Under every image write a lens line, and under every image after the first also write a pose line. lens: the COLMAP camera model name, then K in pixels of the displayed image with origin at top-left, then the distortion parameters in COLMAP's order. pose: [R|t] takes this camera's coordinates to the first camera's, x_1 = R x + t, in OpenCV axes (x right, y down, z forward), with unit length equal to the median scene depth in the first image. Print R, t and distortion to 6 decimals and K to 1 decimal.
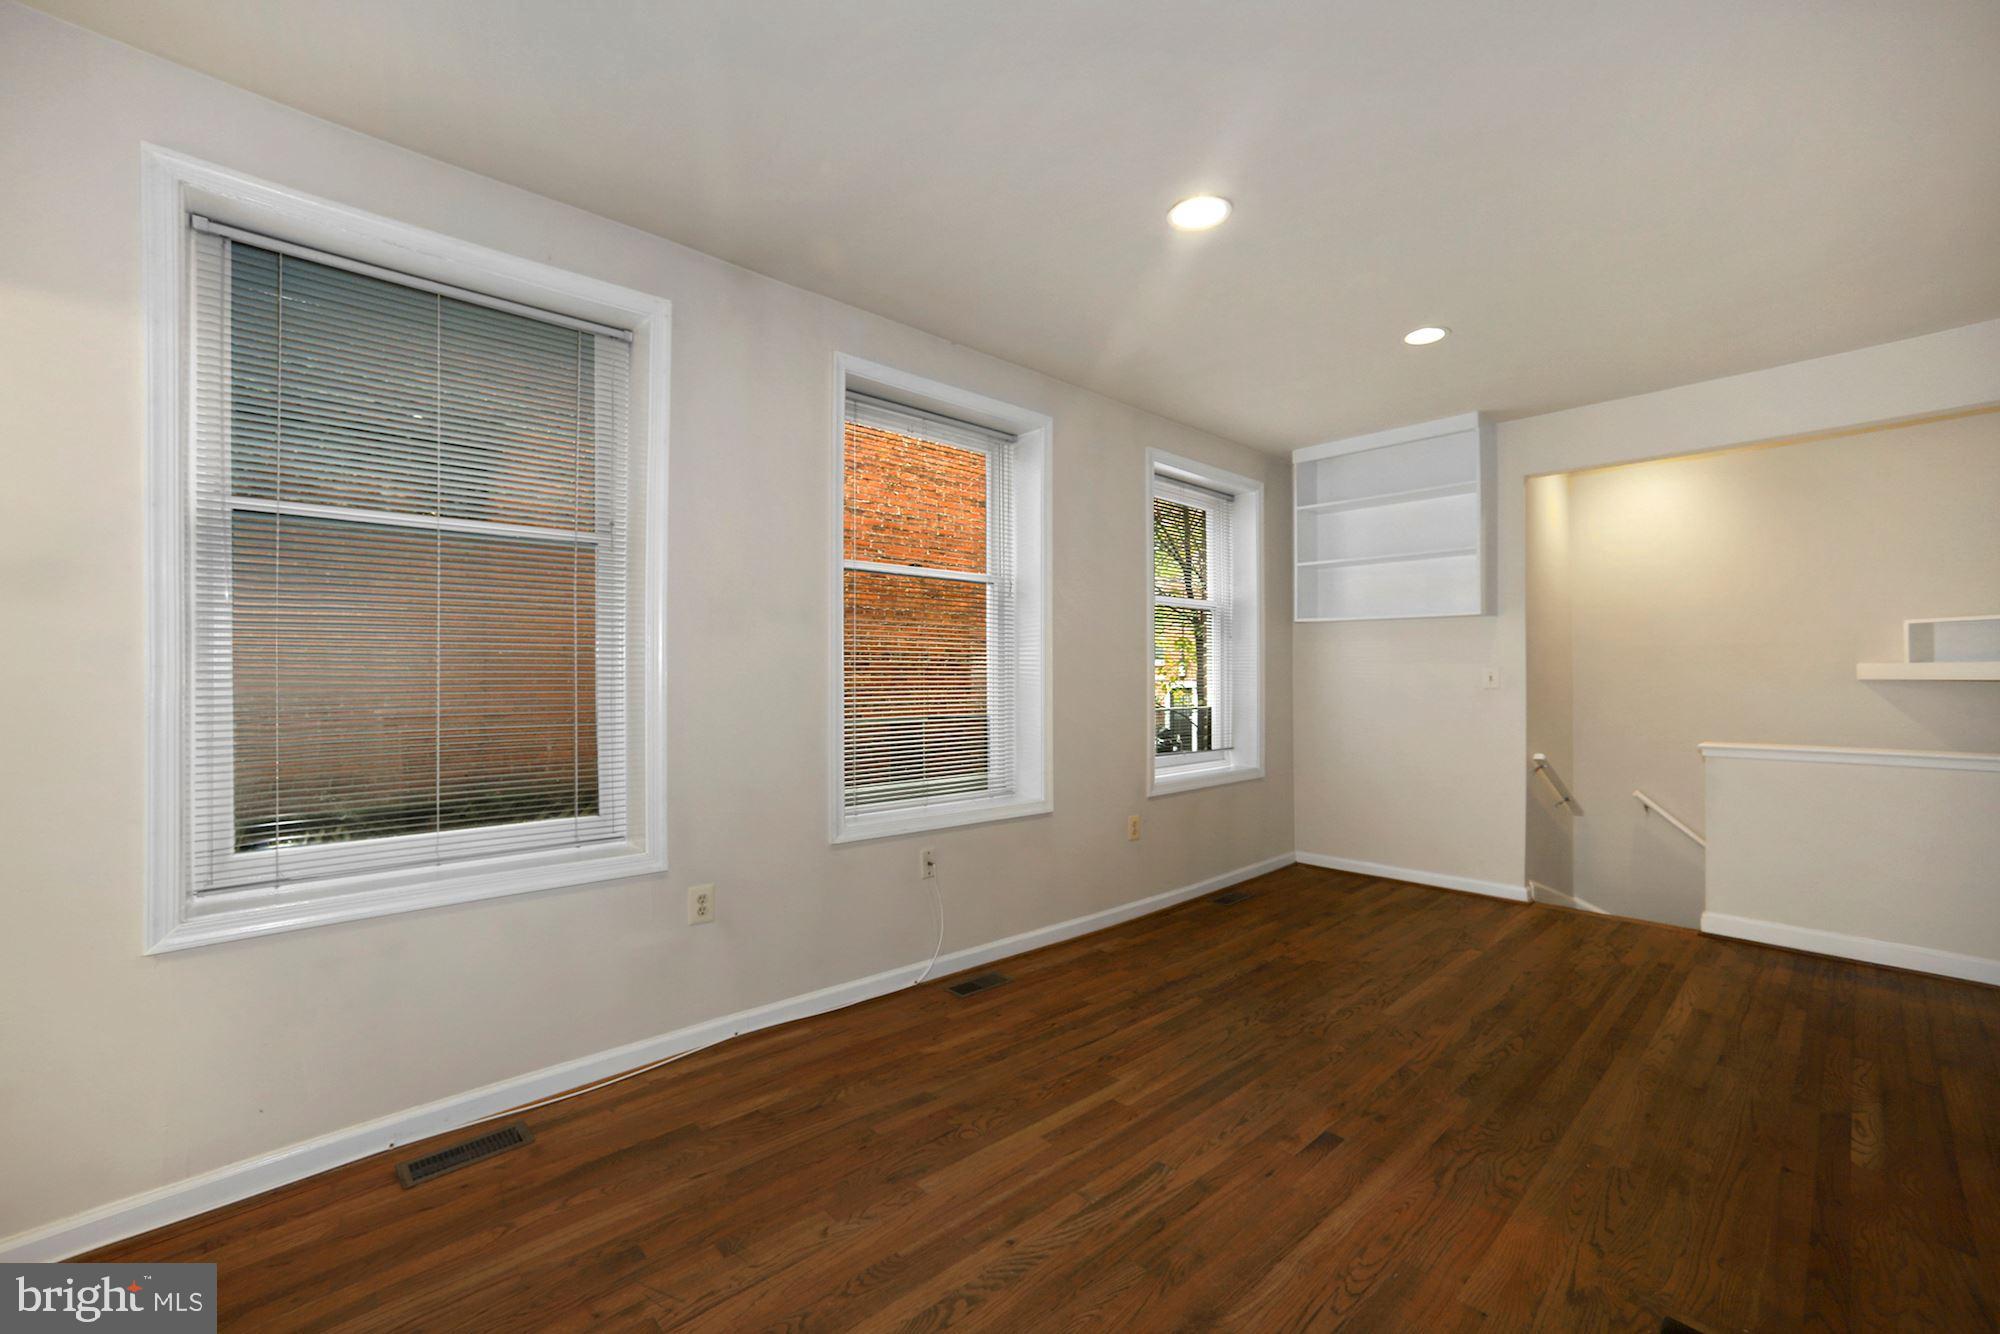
lens RADIAL K [[812.2, 0, 1000.0], [0, 812.2, 667.0], [0, 0, 1]] dist [-0.057274, 0.026882]
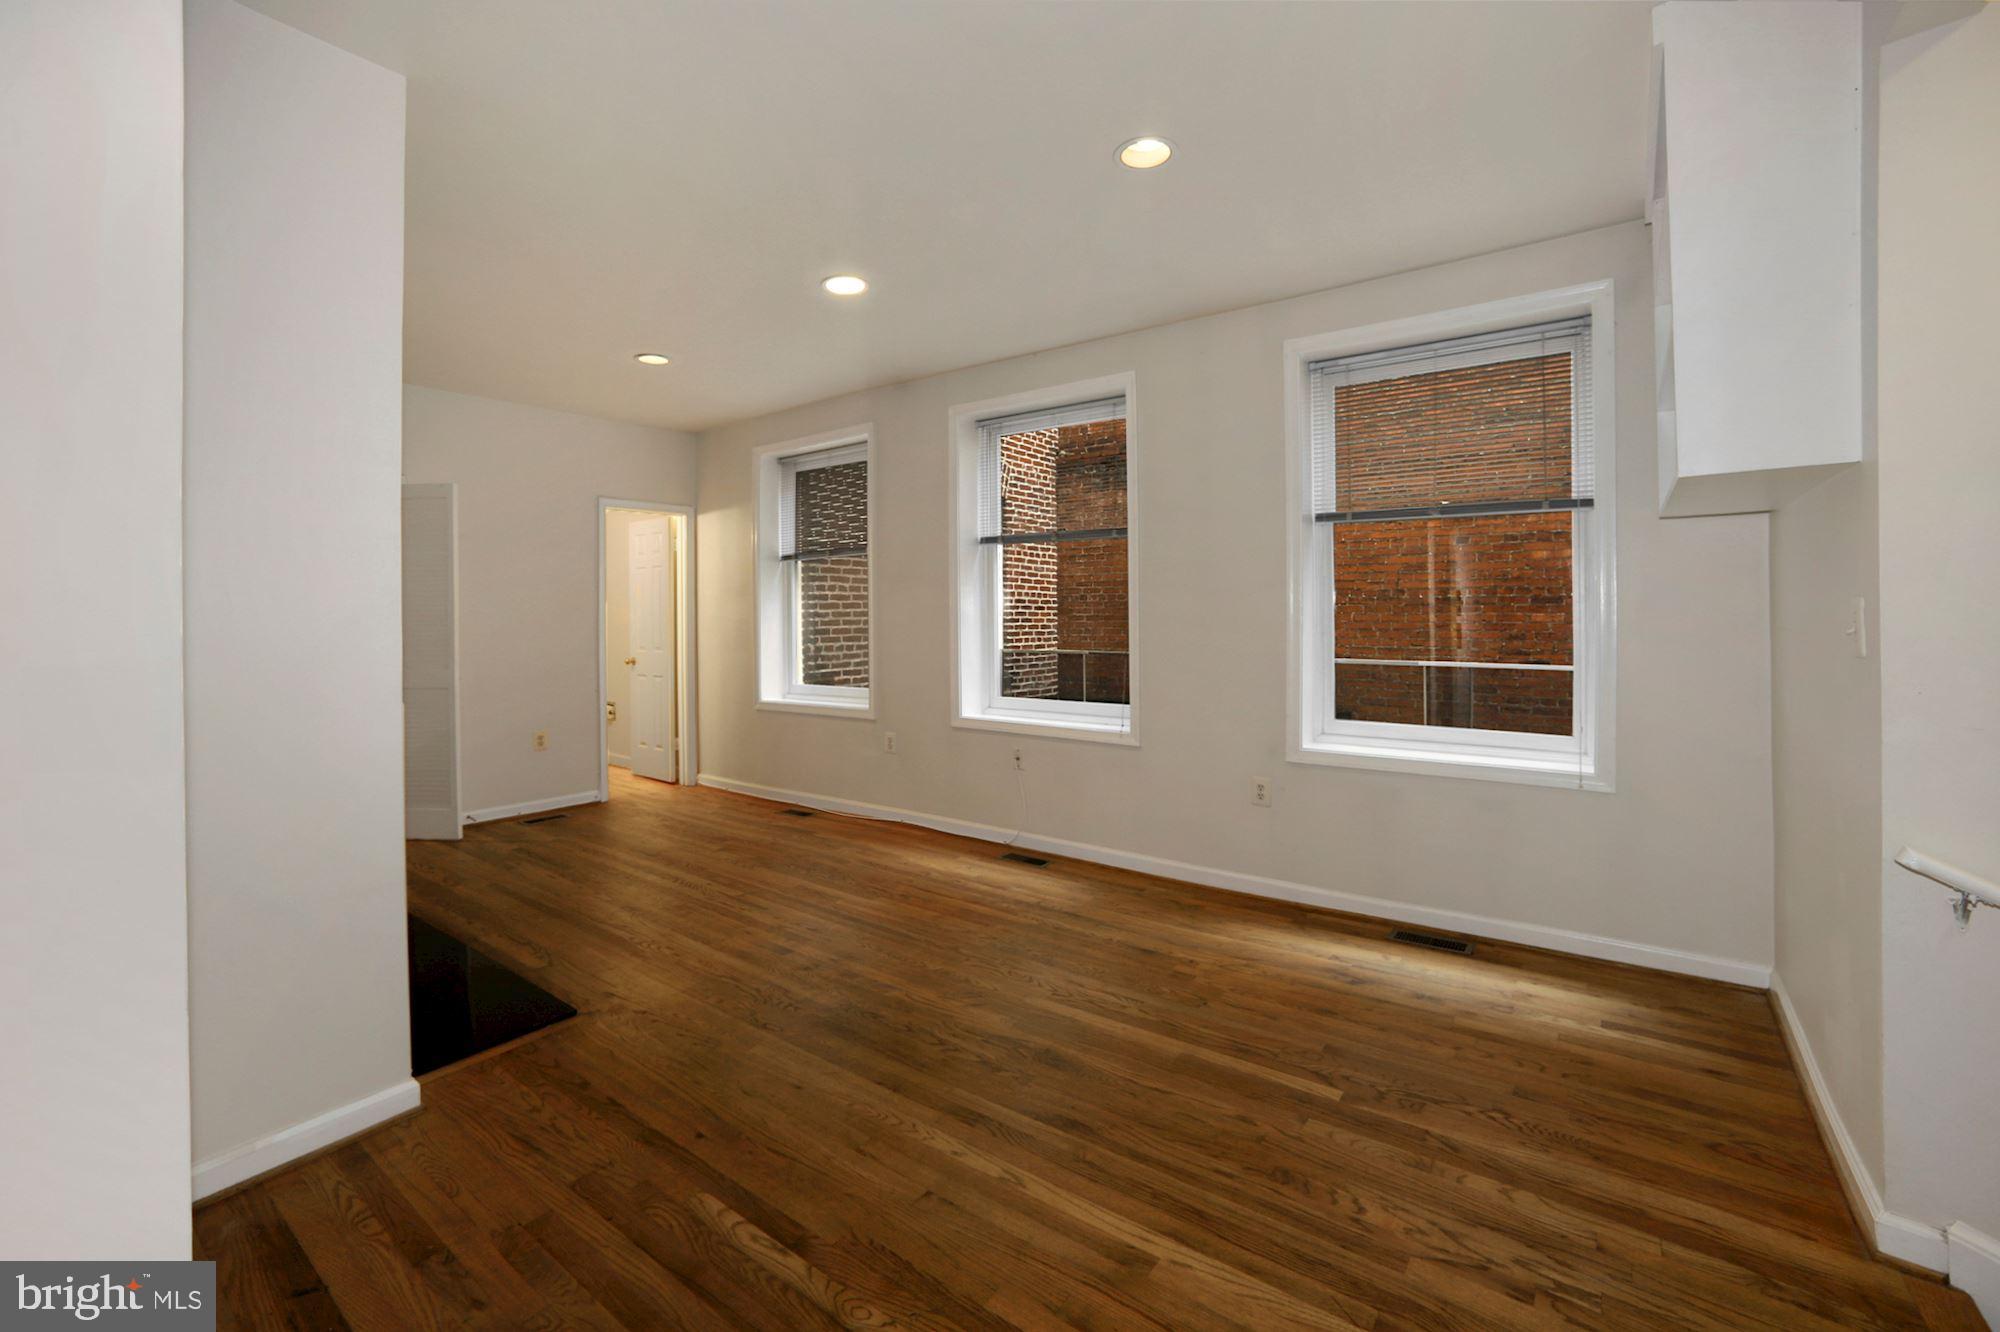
lens RADIAL K [[830.7, 0, 1019.7], [0, 830.7, 616.4], [0, 0, 1]] dist [-0.016558, 0.012417]
pose [[0.208617, 0.000485, -0.977997, 1.379223], [0.018954, 0.999810, 0.004539, -0.000042], [0.977814, -0.019484, 0.208568, 0.789337]]
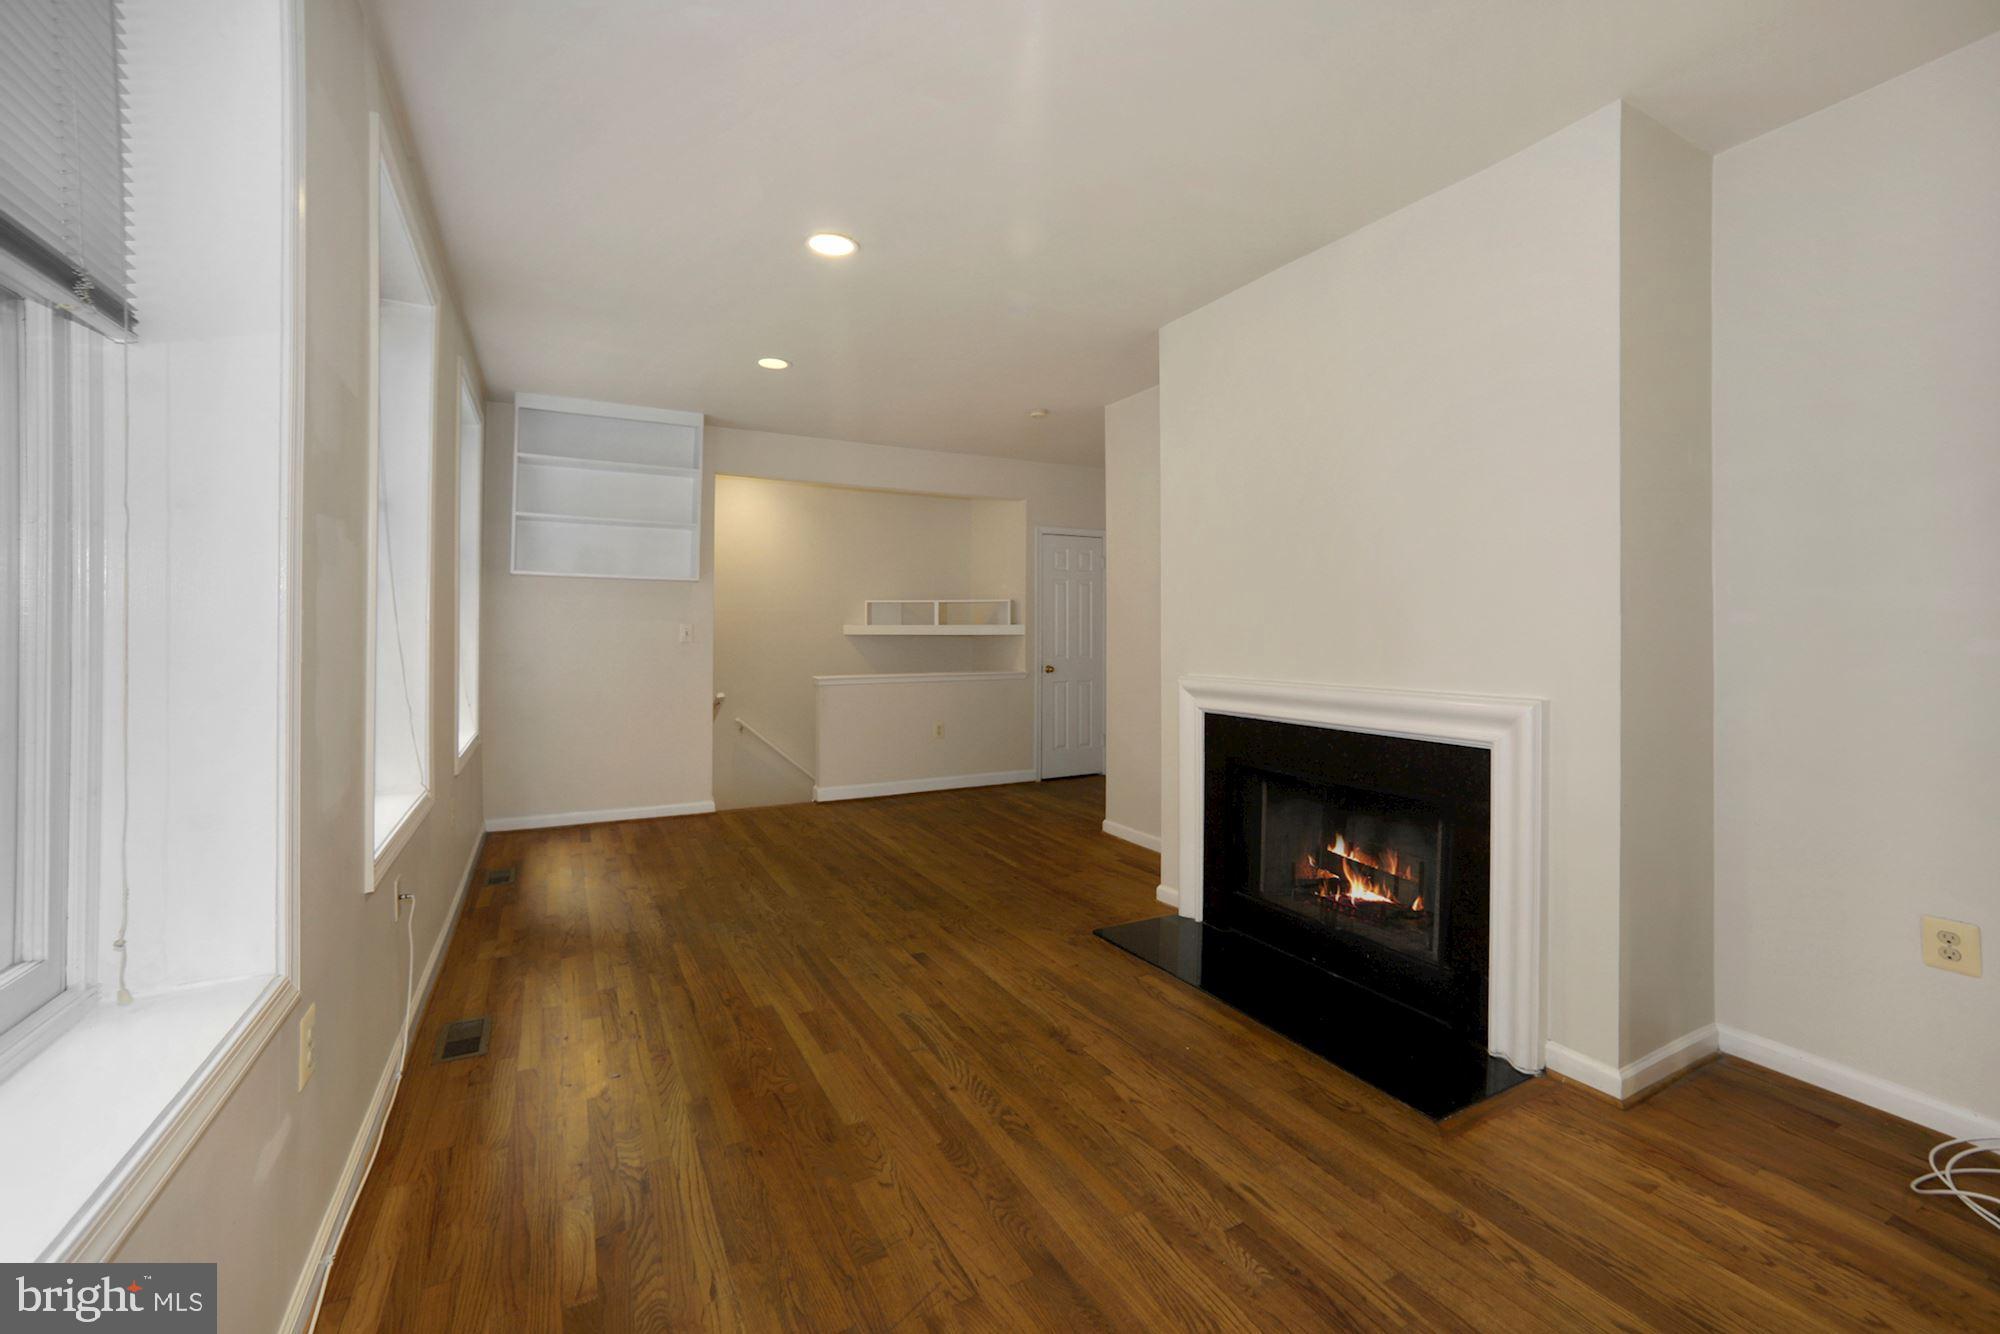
lens RADIAL K [[812.2, 0, 1000.0], [0, 812.2, 667.0], [0, 0, 1]] dist [-0.057274, 0.026882]
pose [[0.241228, -0.038732, 0.969695, -0.670229], [-0.015205, 0.998930, 0.043683, 0.004112], [-0.970349, -0.025282, 0.240381, 0.369389]]
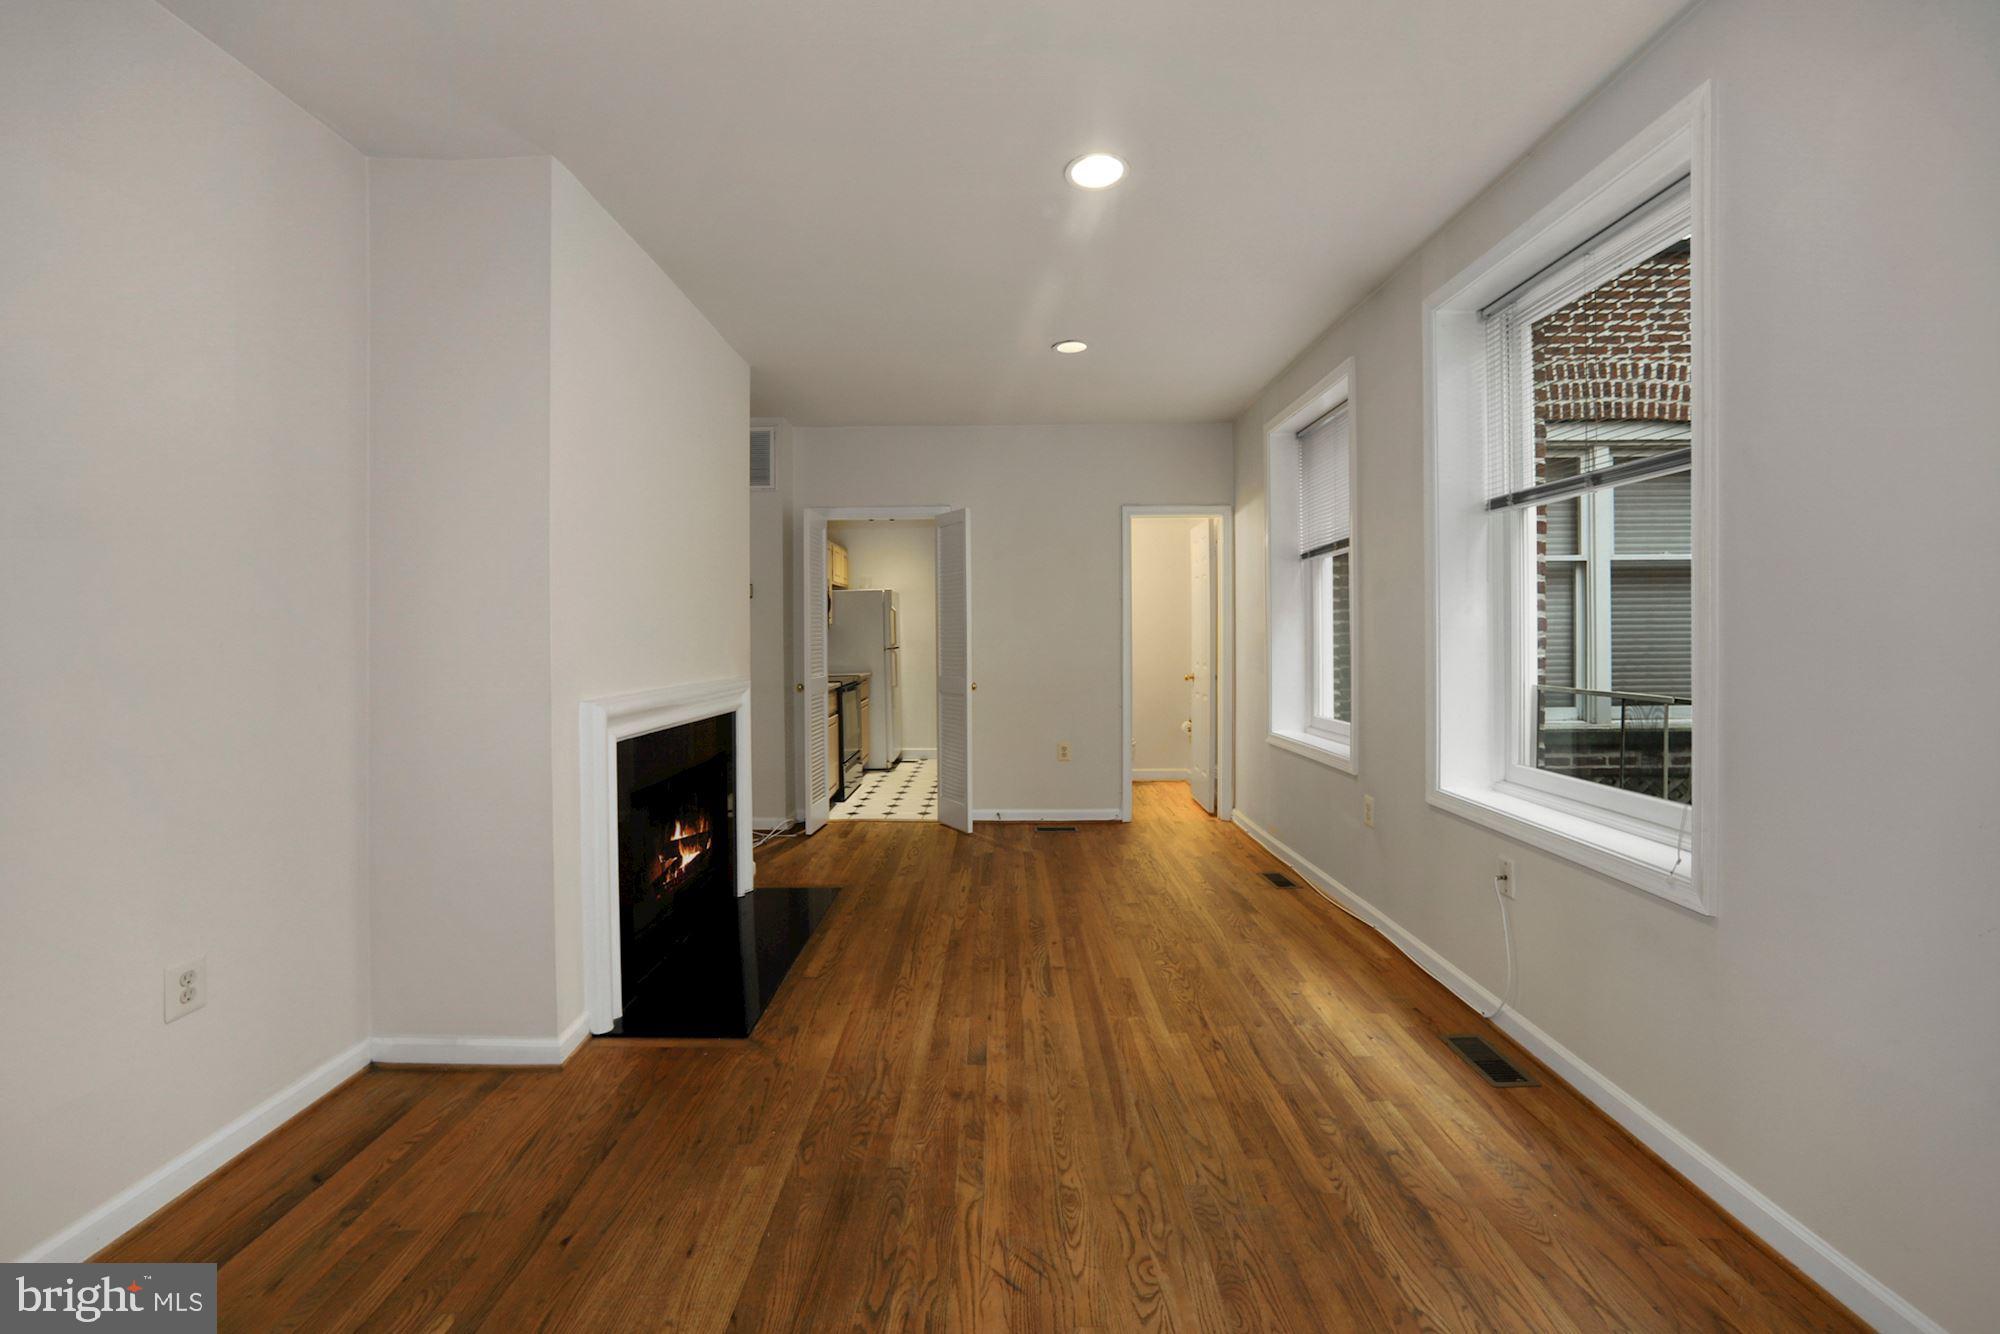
lens RADIAL K [[837.1, 0, 1010.5], [0, 837.1, 629.5], [0, 0, 1]] dist [-0.081087, 0.042492]
pose [[-0.665393, 0.002005, -0.746491, 0.874901], [0.017997, 0.999749, -0.013357, 0.010282], [0.746276, -0.022322, -0.665262, 1.280187]]
